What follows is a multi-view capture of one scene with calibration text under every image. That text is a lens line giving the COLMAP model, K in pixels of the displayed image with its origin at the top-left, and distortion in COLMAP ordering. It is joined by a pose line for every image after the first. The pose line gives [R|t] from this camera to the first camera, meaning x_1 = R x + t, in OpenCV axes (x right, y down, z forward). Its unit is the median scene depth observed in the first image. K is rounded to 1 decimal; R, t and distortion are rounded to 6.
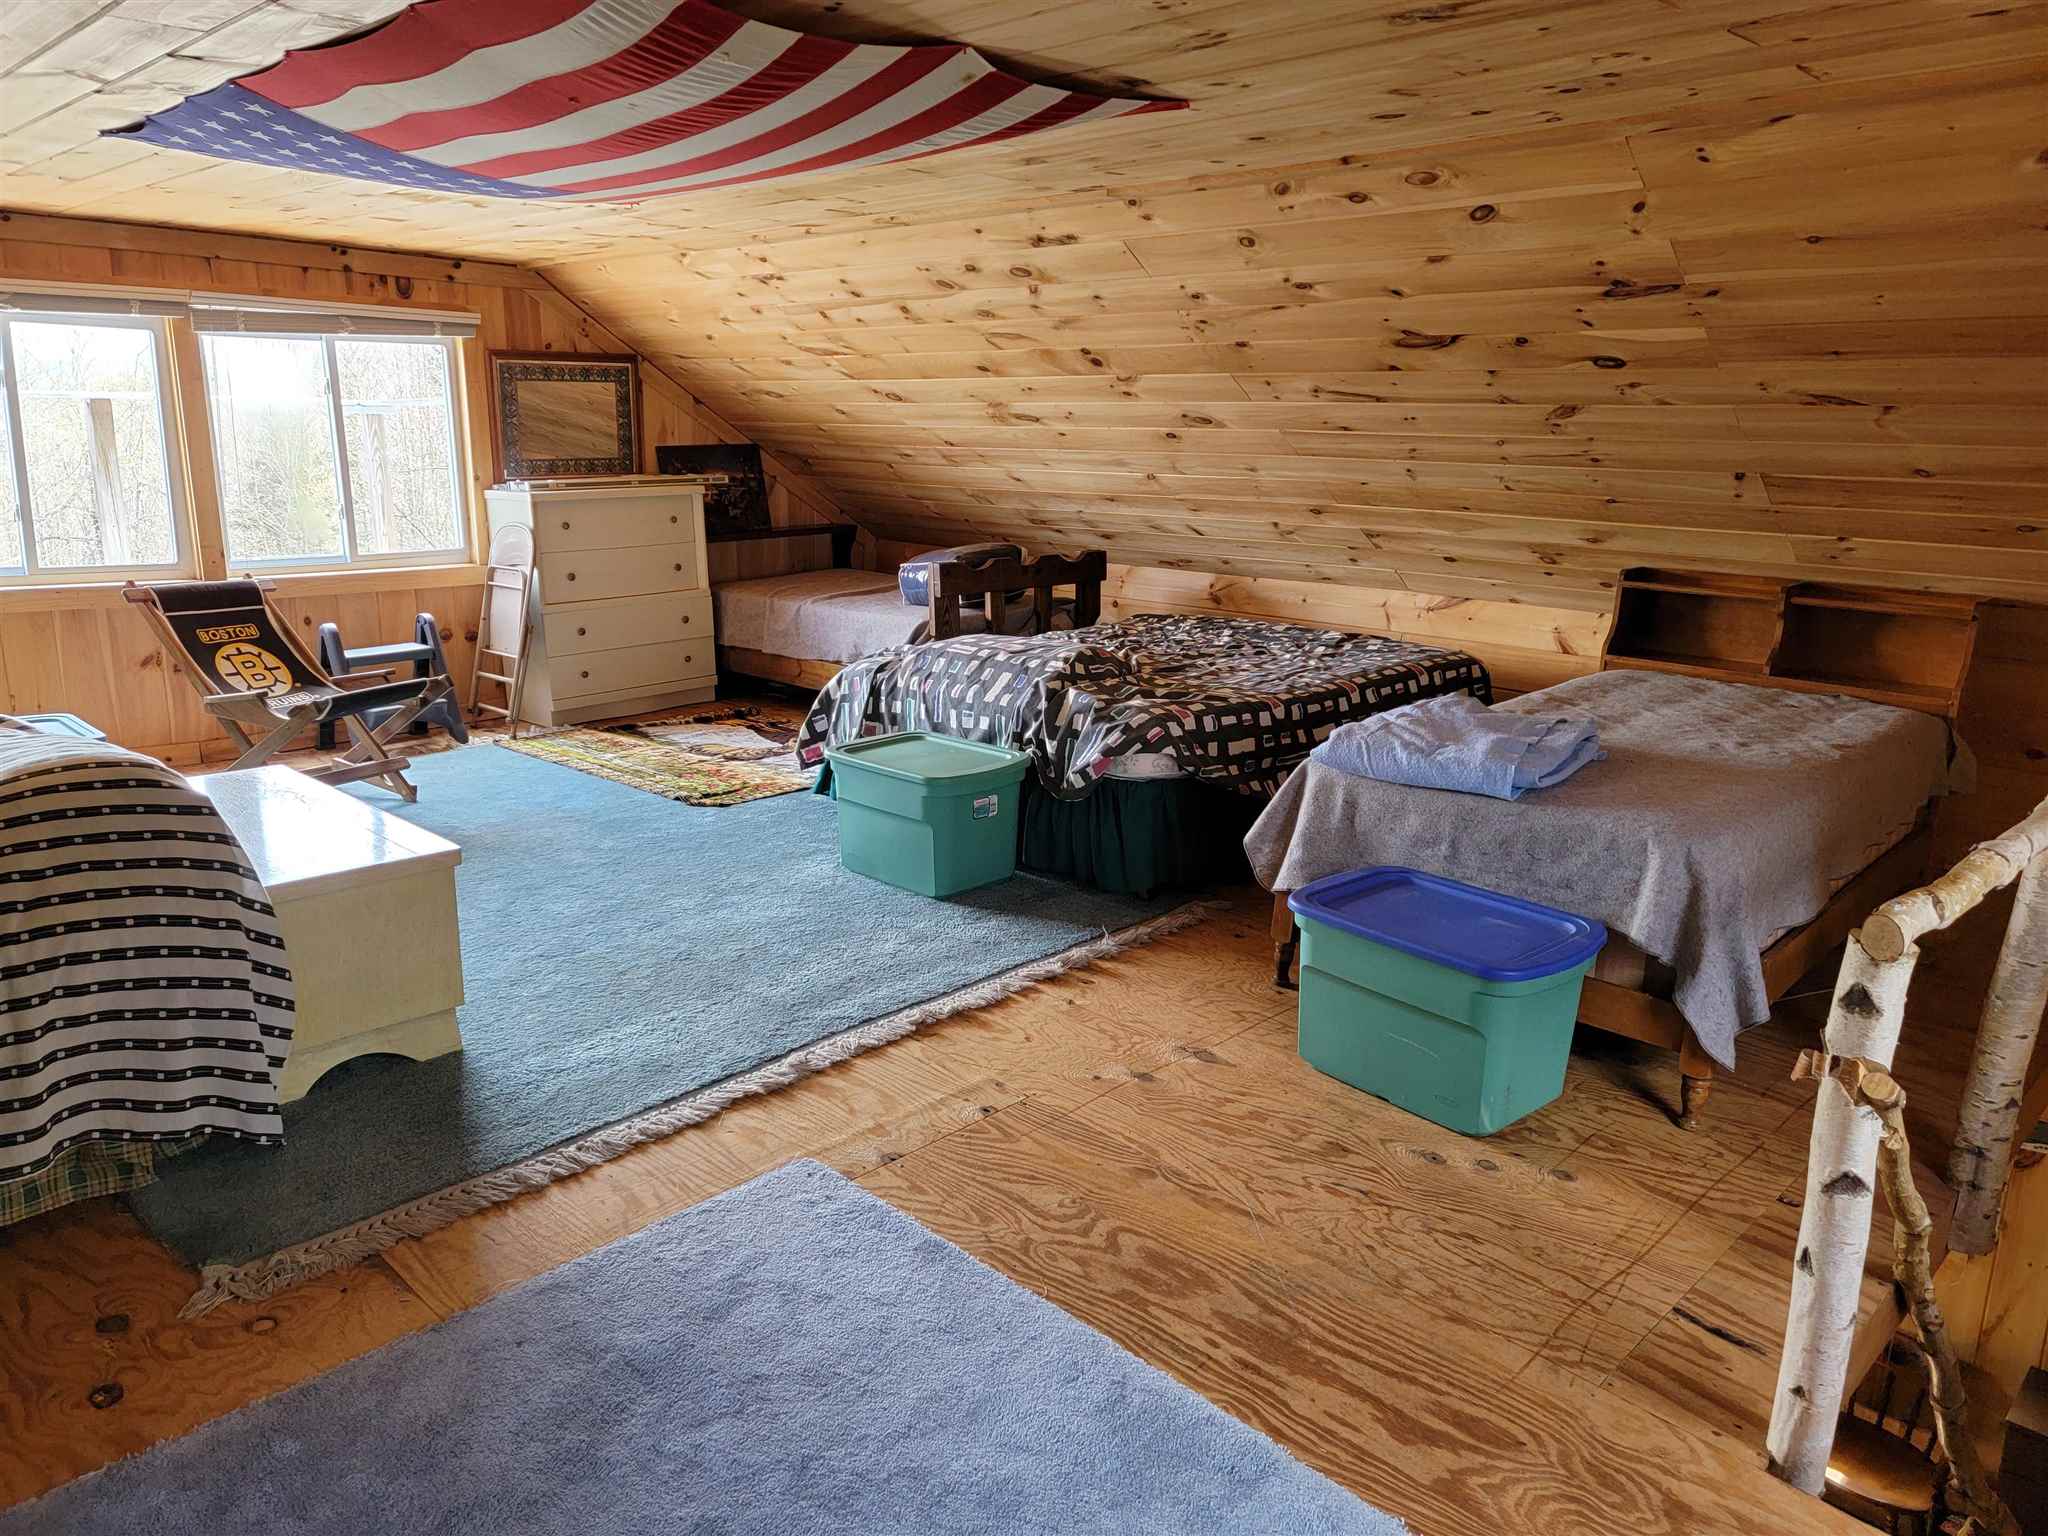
lens RADIAL K [[1410.1, 0, 997.7], [0, 1410.1, 806.1], [0, 0, 1]] dist [0.096726, -0.079939]
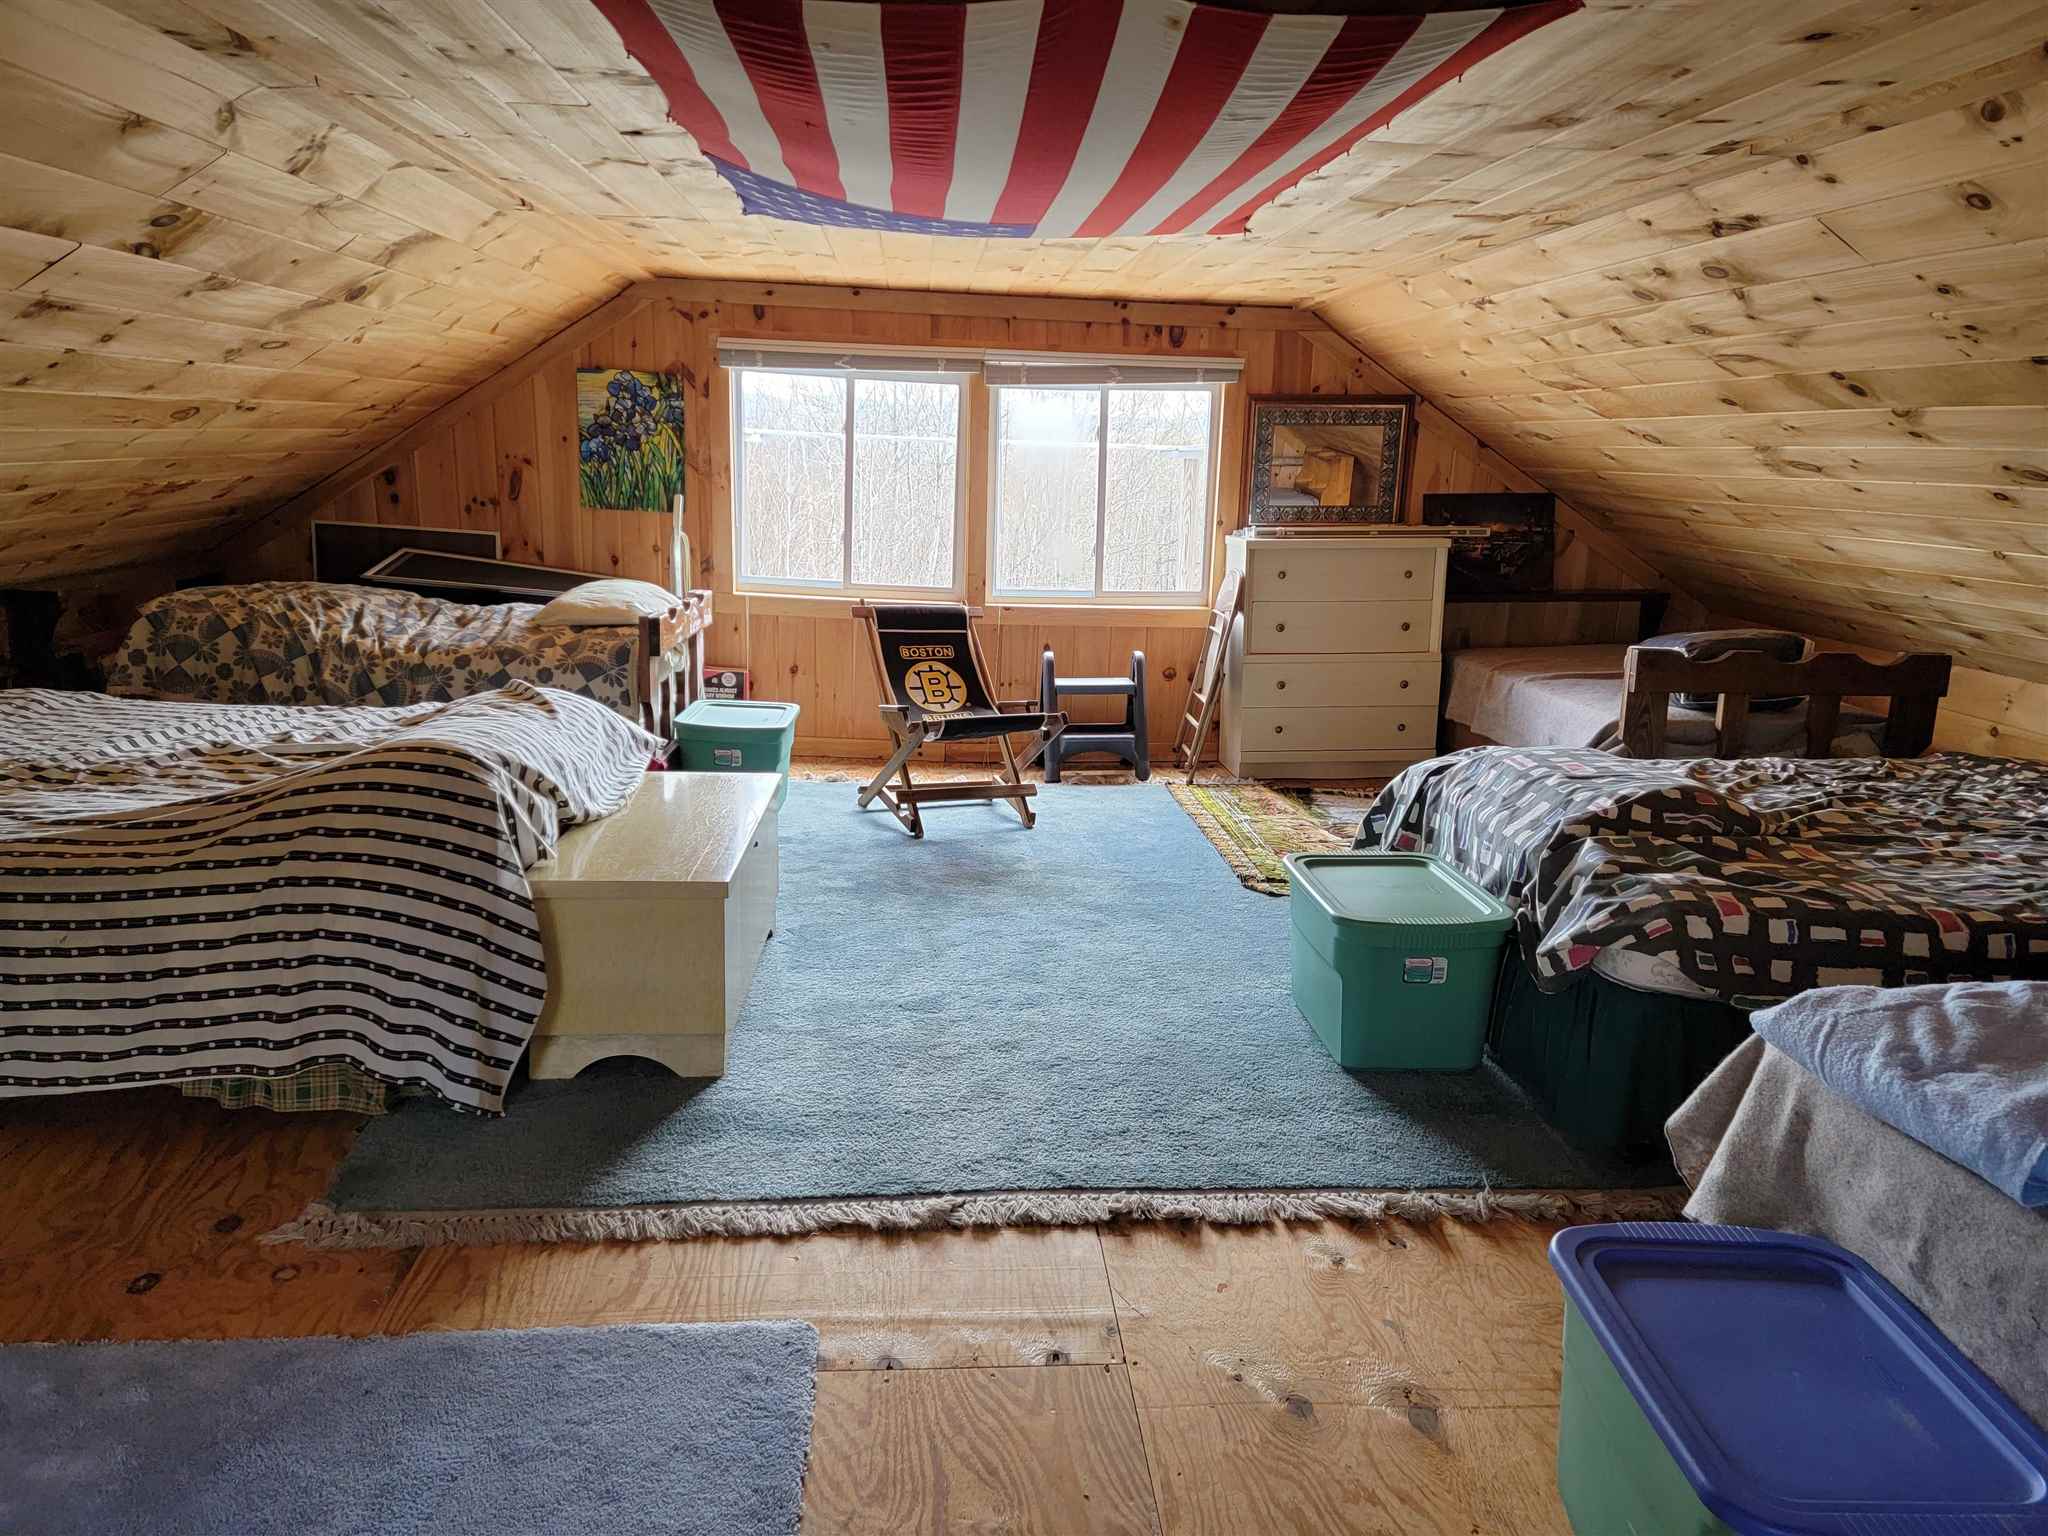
lens RADIAL K [[1410.1, 0, 1006.5], [0, 1410.1, 803.1], [0, 0, 1]] dist [0.096726, -0.079939]
pose [[0.756576, 0.170962, -0.631161, 0.236110], [-0.189964, 0.981054, 0.038026, -0.060269], [0.625704, 0.091129, 0.774719, 0.204712]]
